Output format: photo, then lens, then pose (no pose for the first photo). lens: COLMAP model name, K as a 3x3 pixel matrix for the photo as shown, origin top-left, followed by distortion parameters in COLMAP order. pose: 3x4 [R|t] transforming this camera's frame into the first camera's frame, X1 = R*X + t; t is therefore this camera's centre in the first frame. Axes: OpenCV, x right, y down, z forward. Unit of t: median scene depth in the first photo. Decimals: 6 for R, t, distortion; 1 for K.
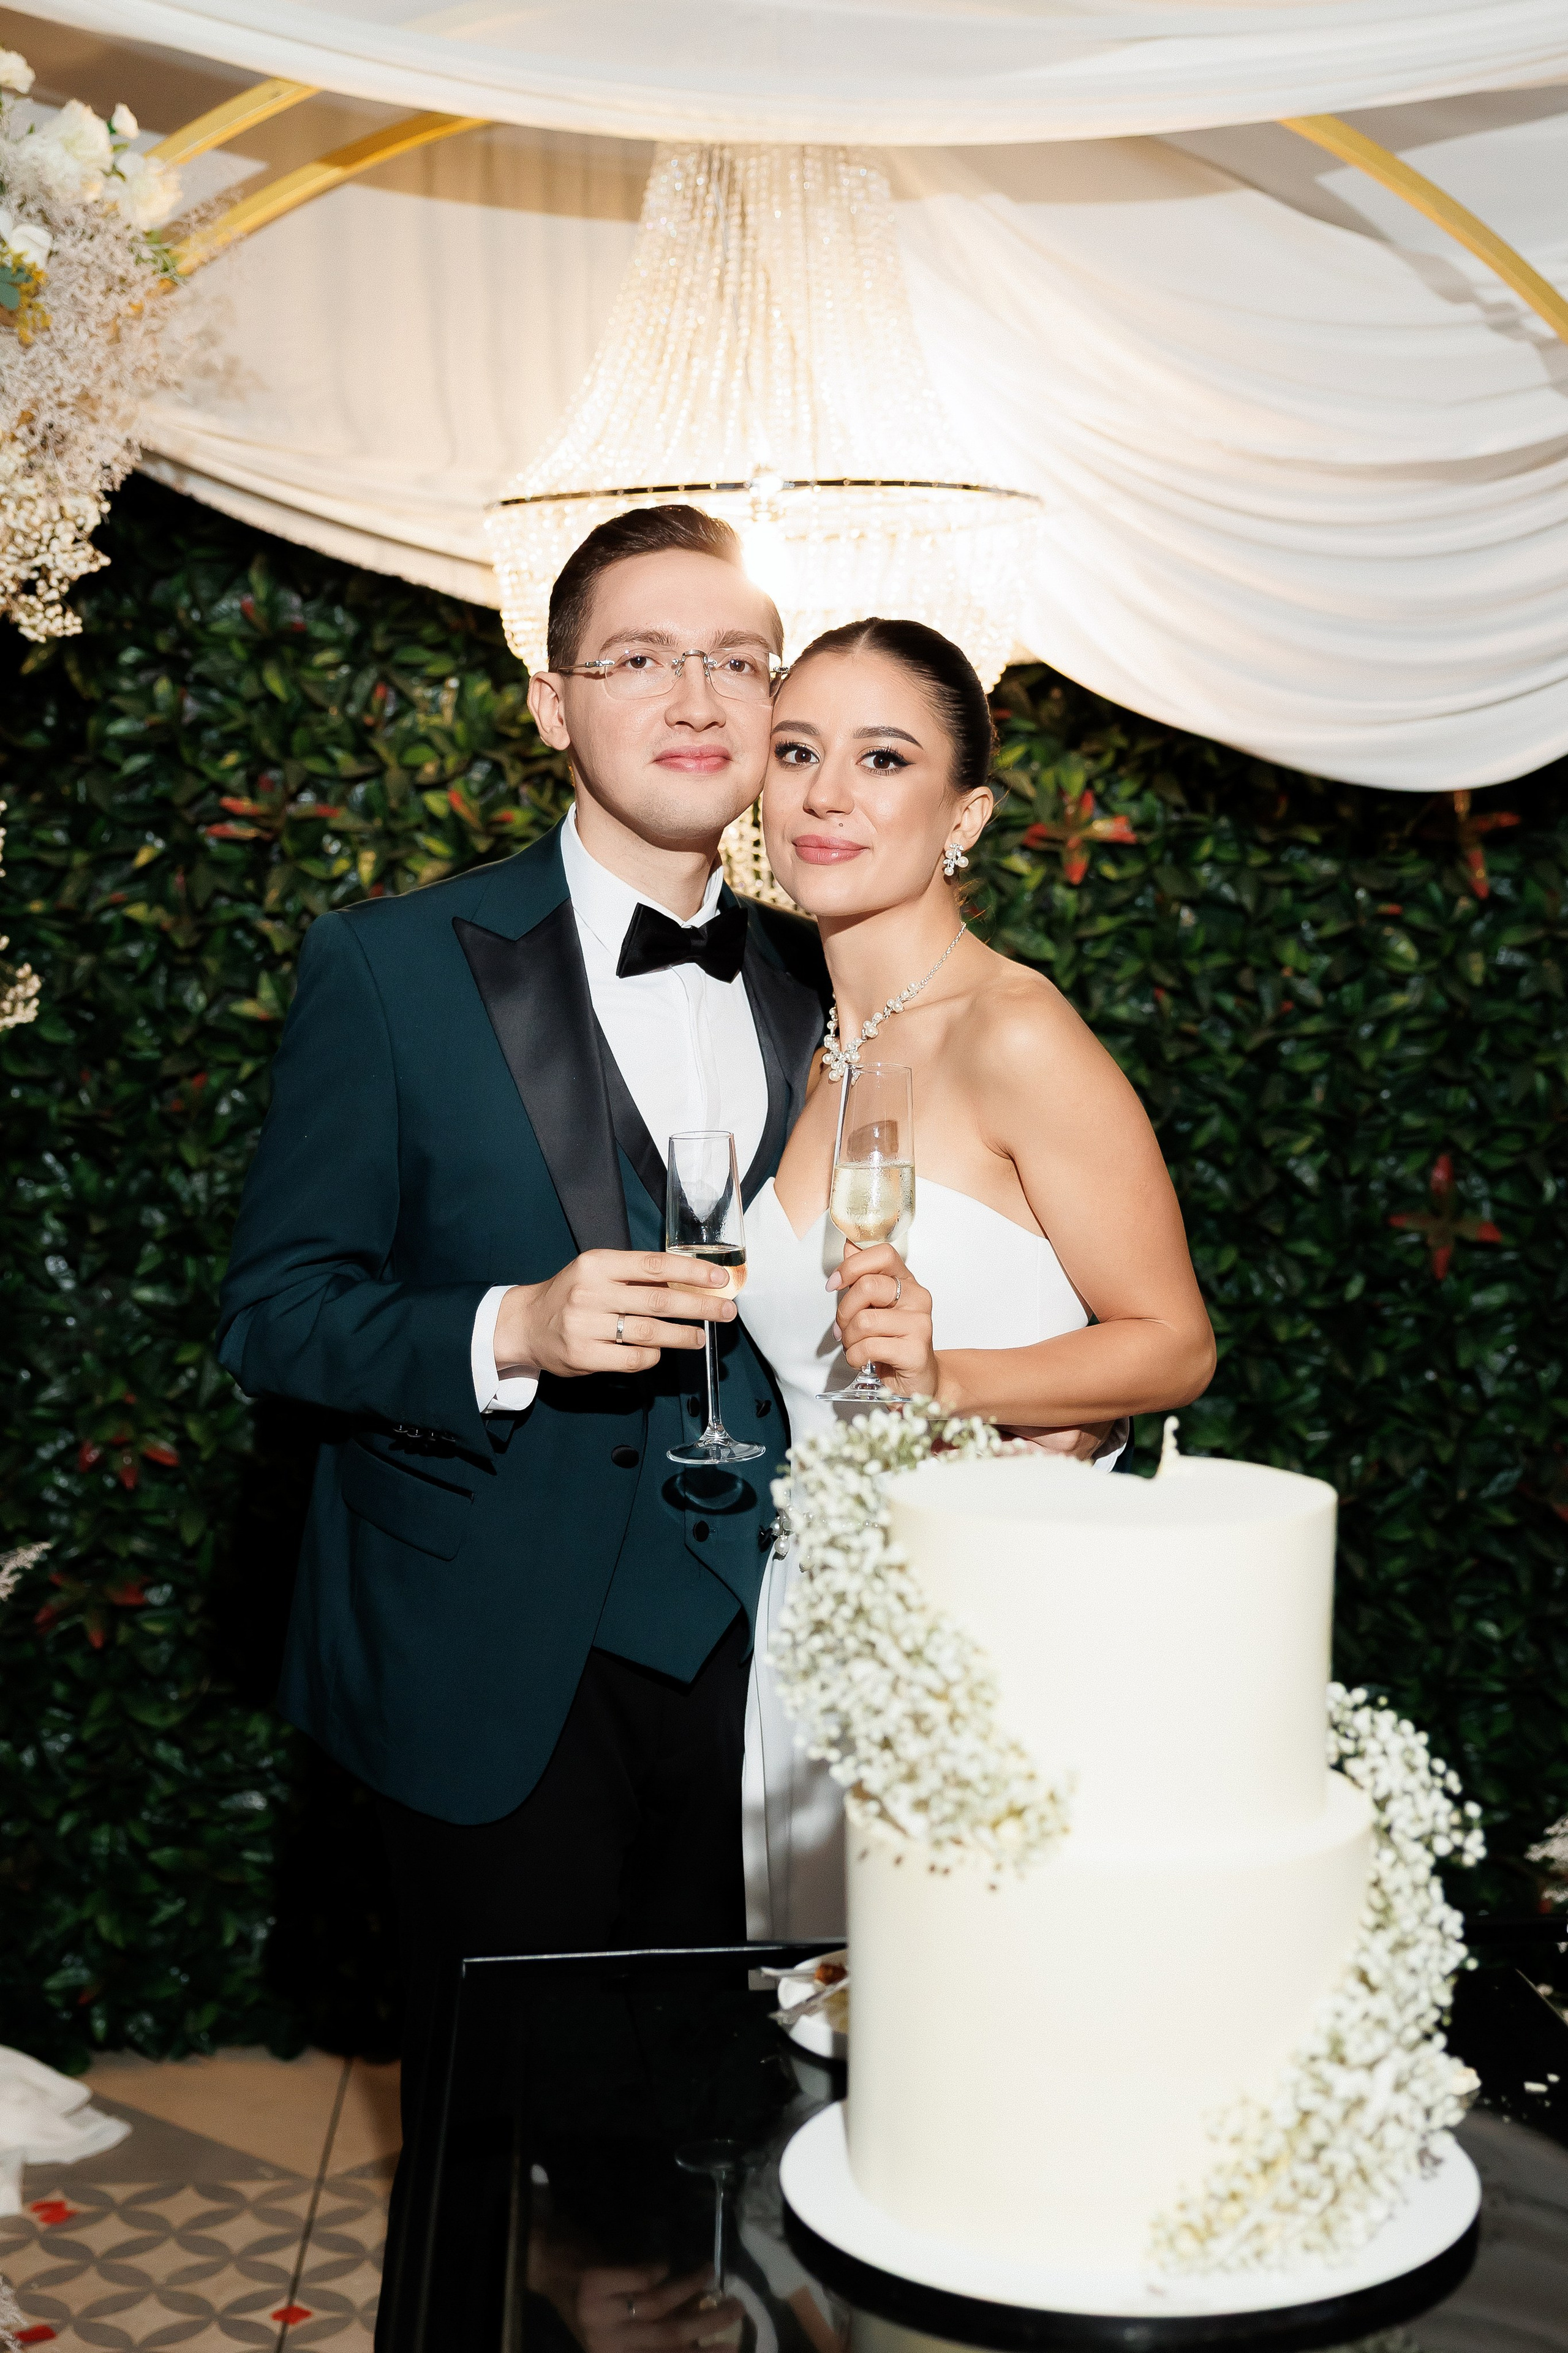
lens RADIAL K [[3304.9, 0, 810.7], [0, 3304.9, 1254.0], [0, 0, 1]] dist [-0.005866, 0.001055]
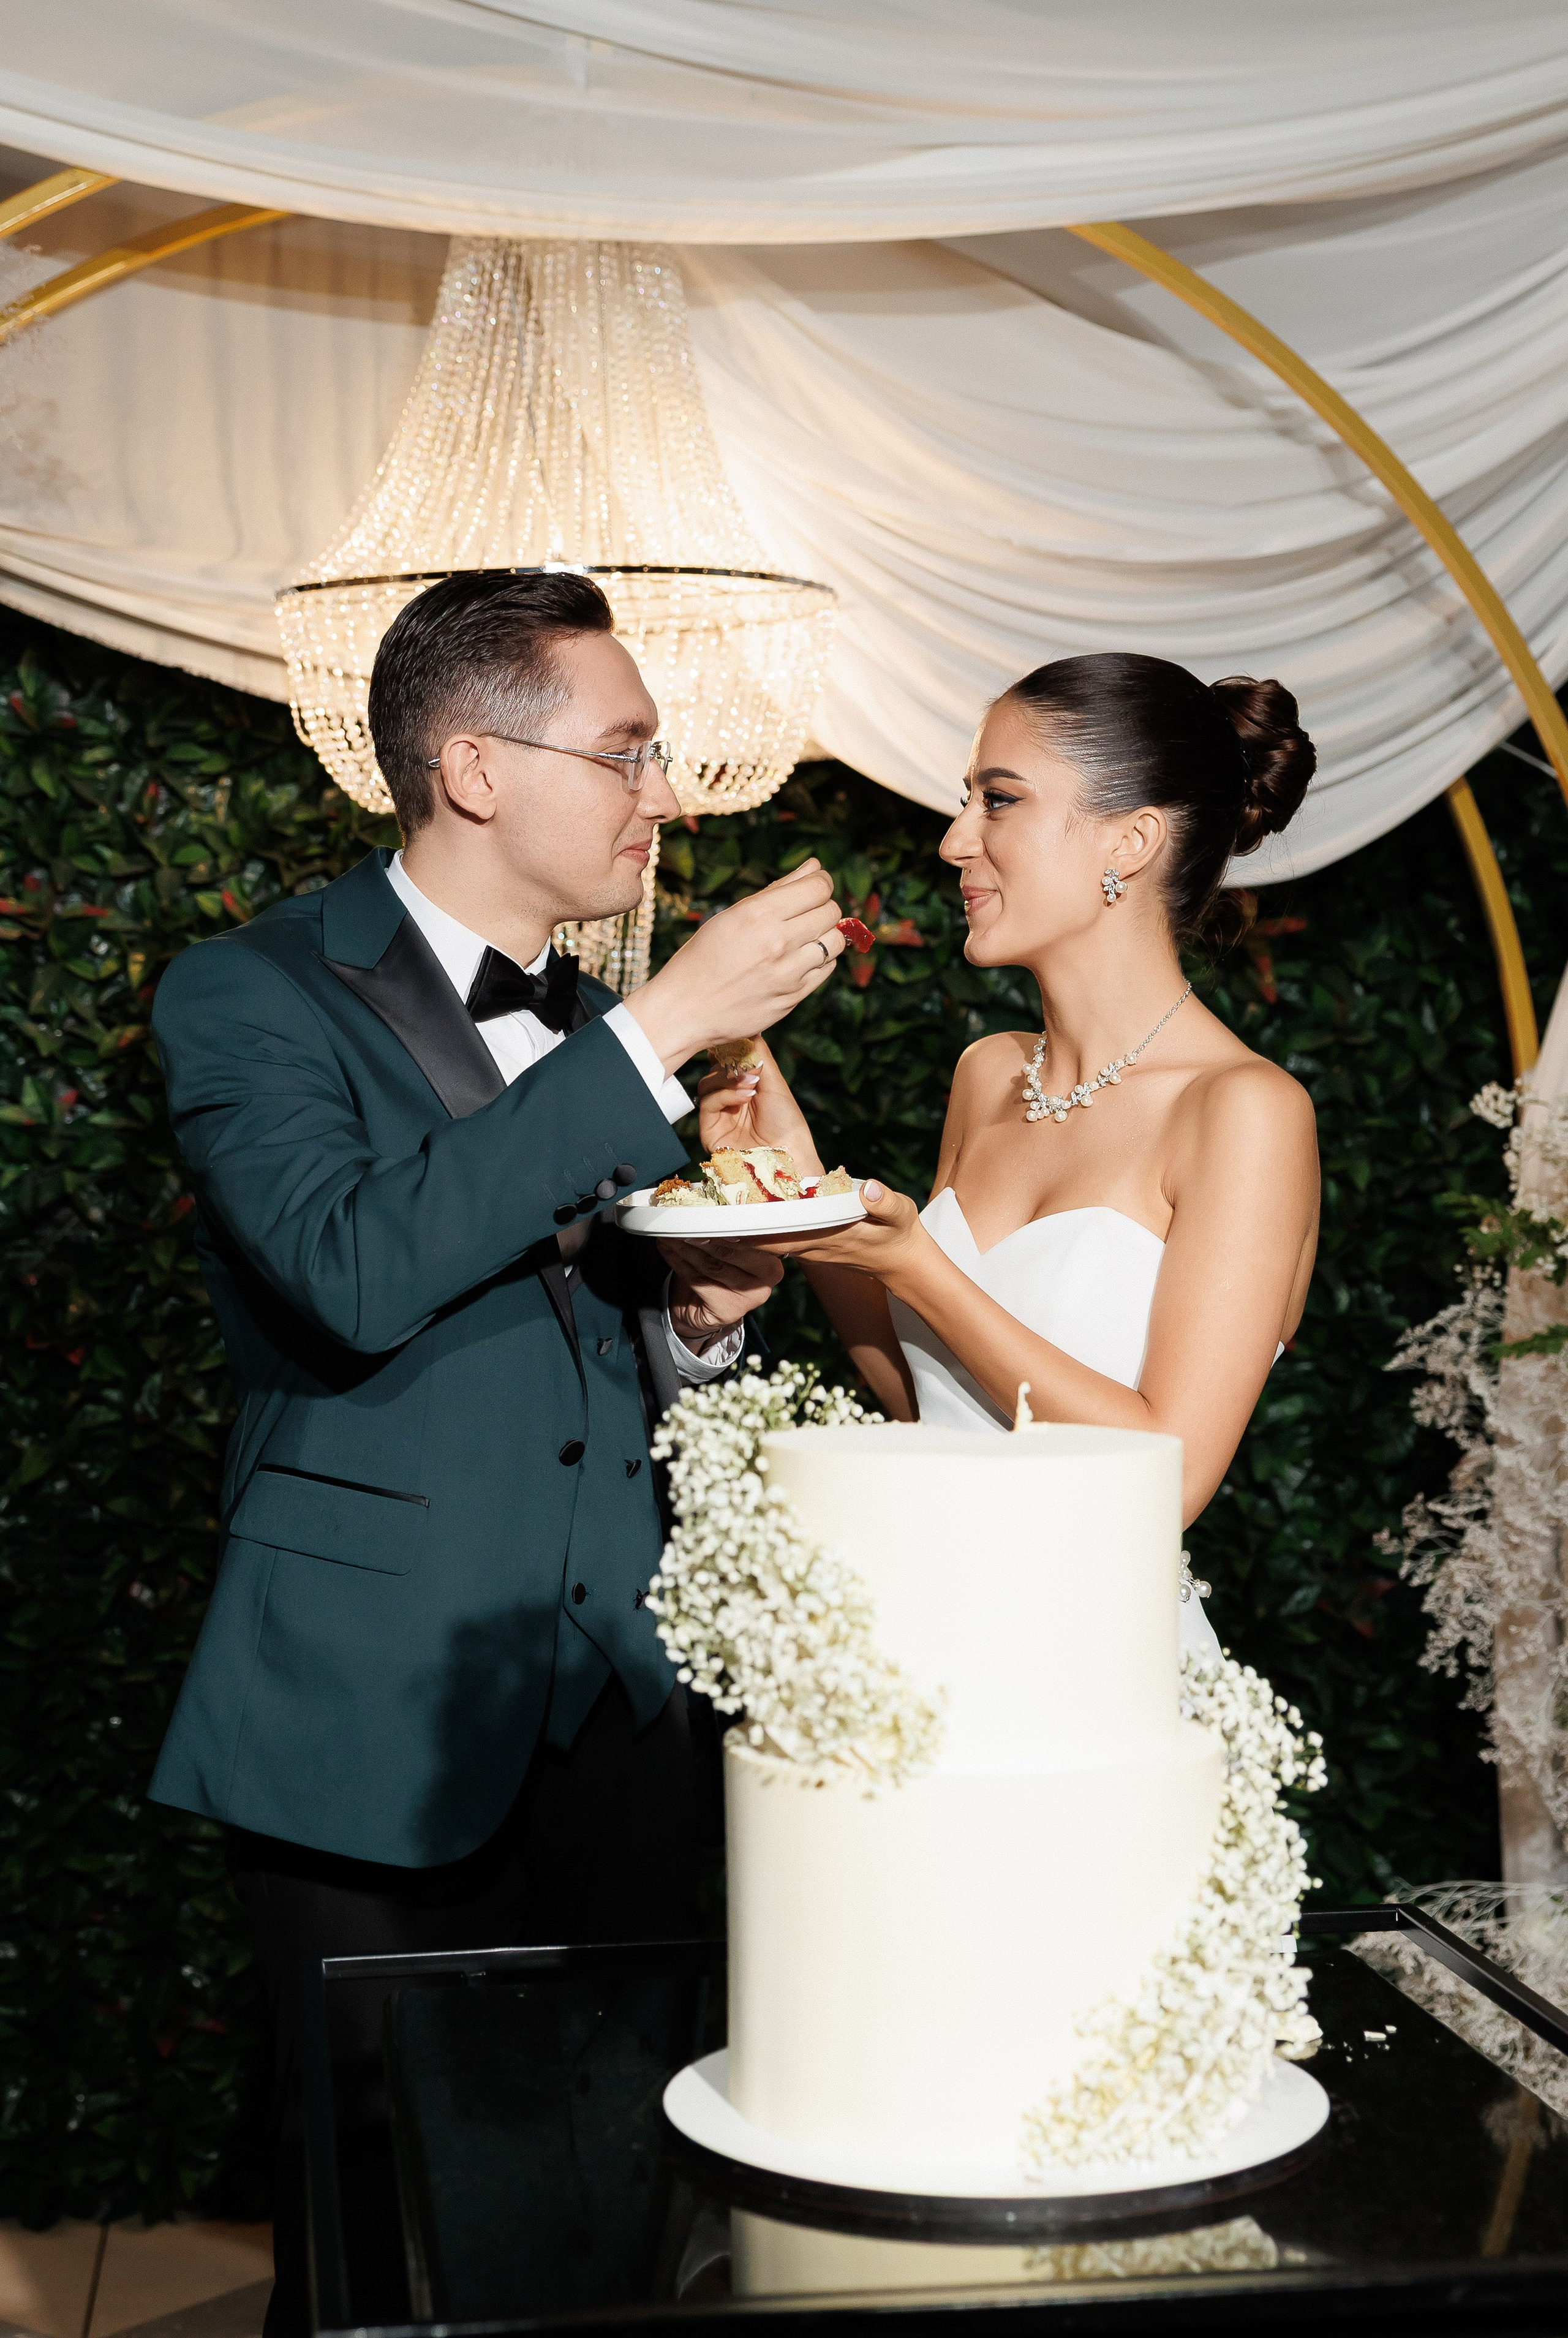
lens RADIAL K [[3598.0, 0, 784.0], [0, 3598.0, 1169.0], [0, 0, 1]] dist [-0.008757, 0.058927]
pose [[0.997399, -0.001319, 0.072062, -0.020850], [0.007353, 0.996479, -0.083525, 0.031703], [-0.071699, 0.083837, 0.993897, -0.060089]]
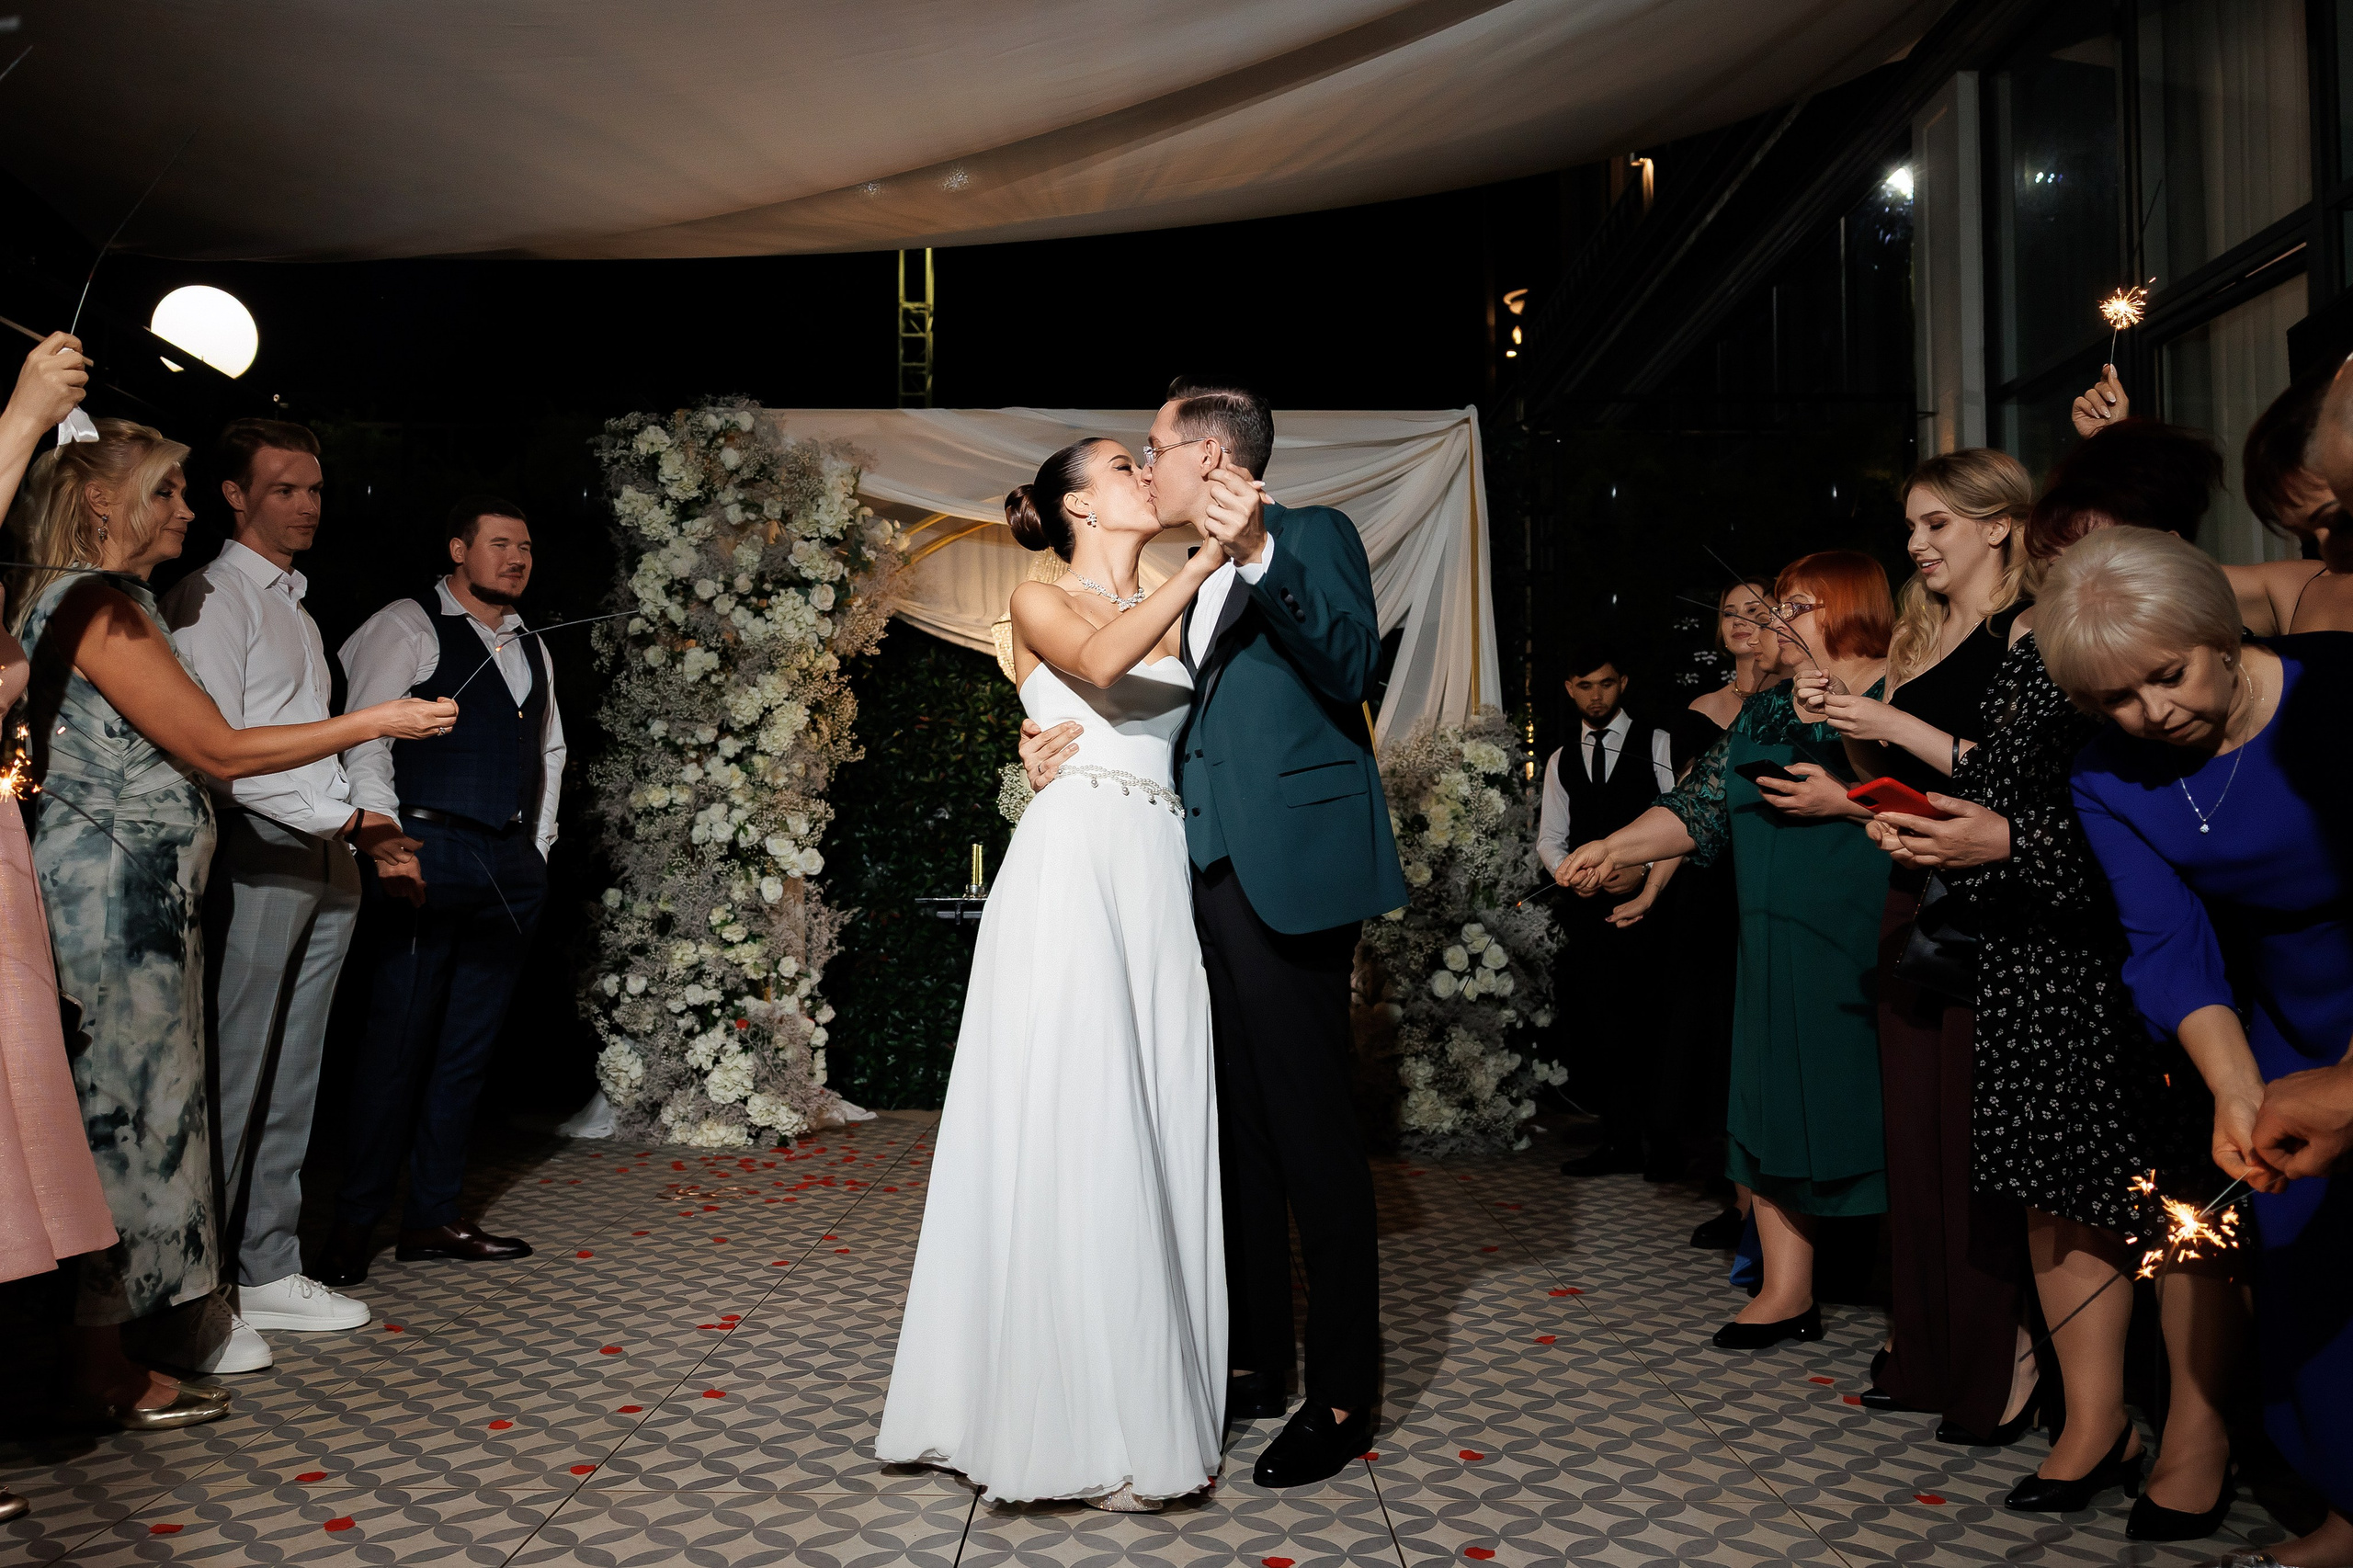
lens RADIAL K [[1763.5, 0, 1114.2], [0, 1763.5, 836.0], [0, 0, 1]] dist [-0.055358, -0.000385]
pose [[0.996571, 0.006590, -0.082474, 0.165096], [-0.018249, 0.989781, -0.141426, 0.229897], [0.080699, 0.142446, 0.986507, -0.724012]]
